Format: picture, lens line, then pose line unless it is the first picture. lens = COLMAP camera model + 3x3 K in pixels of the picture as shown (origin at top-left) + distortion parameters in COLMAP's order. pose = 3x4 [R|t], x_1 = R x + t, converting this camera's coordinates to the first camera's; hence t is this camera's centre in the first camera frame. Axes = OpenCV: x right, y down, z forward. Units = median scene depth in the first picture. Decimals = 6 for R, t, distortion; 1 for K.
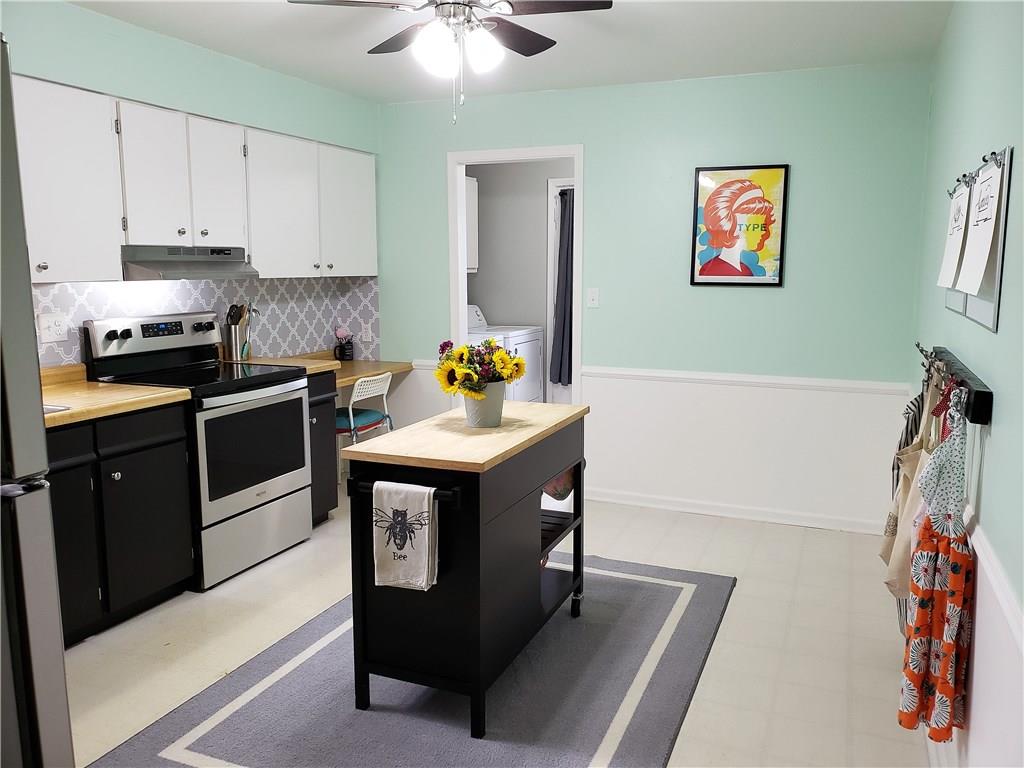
lens RADIAL K [[787.6, 0, 512.2], [0, 787.6, 386.3], [0, 0, 1]] dist [0.003099, -0.049364]
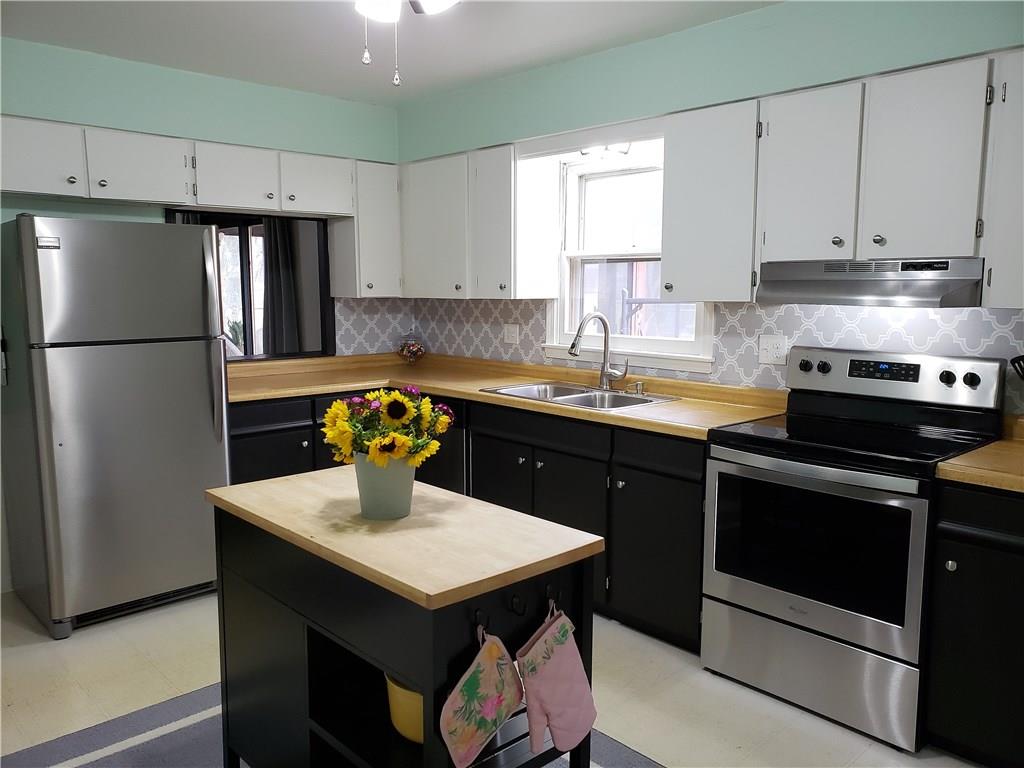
lens RADIAL K [[787.6, 0, 508.0], [0, 787.6, 386.3], [0, 0, 1]] dist [0.003099, -0.049364]
pose [[-0.426007, 0.112288, -0.897725, 0.591525], [-0.134639, 0.973350, 0.185639, -0.228529], [0.894645, 0.199952, -0.399536, 1.507452]]
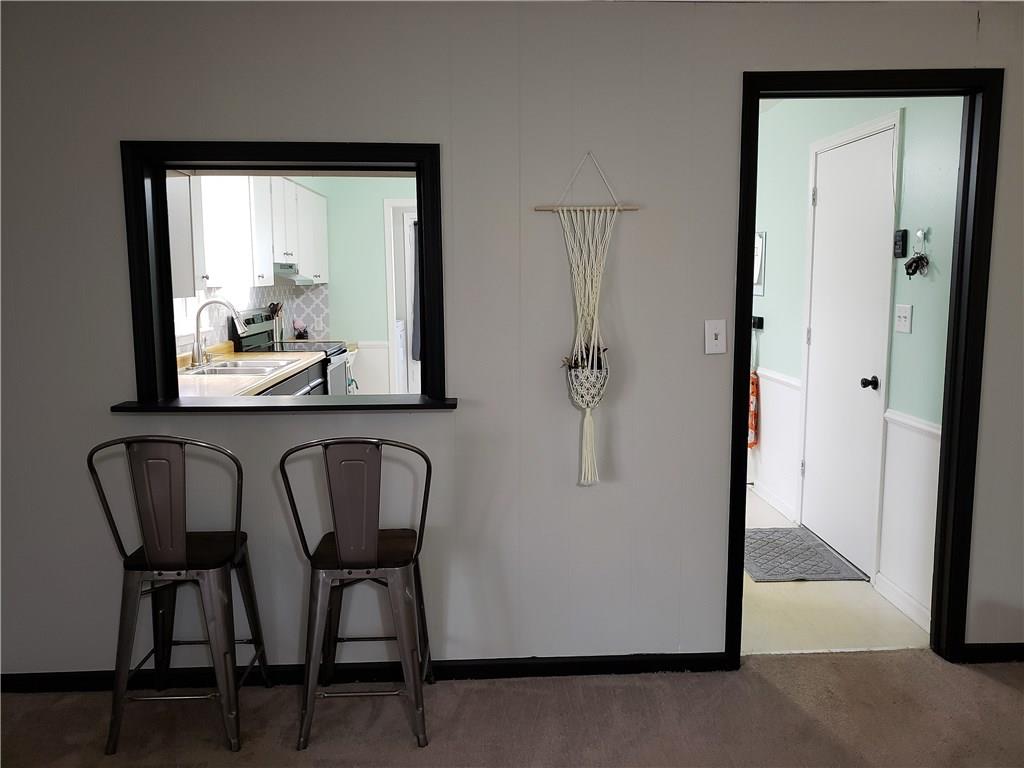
lens RADIAL K [[787.6, 0, 511.2], [0, 787.6, 381.5], [0, 0, 1]] dist [0.003099, -0.049364]
pose [[0.907575, -0.061598, 0.415347, -0.454616], [0.069053, 0.997609, -0.002939, 0.059486], [-0.414172, 0.031348, 0.909659, -0.391494]]
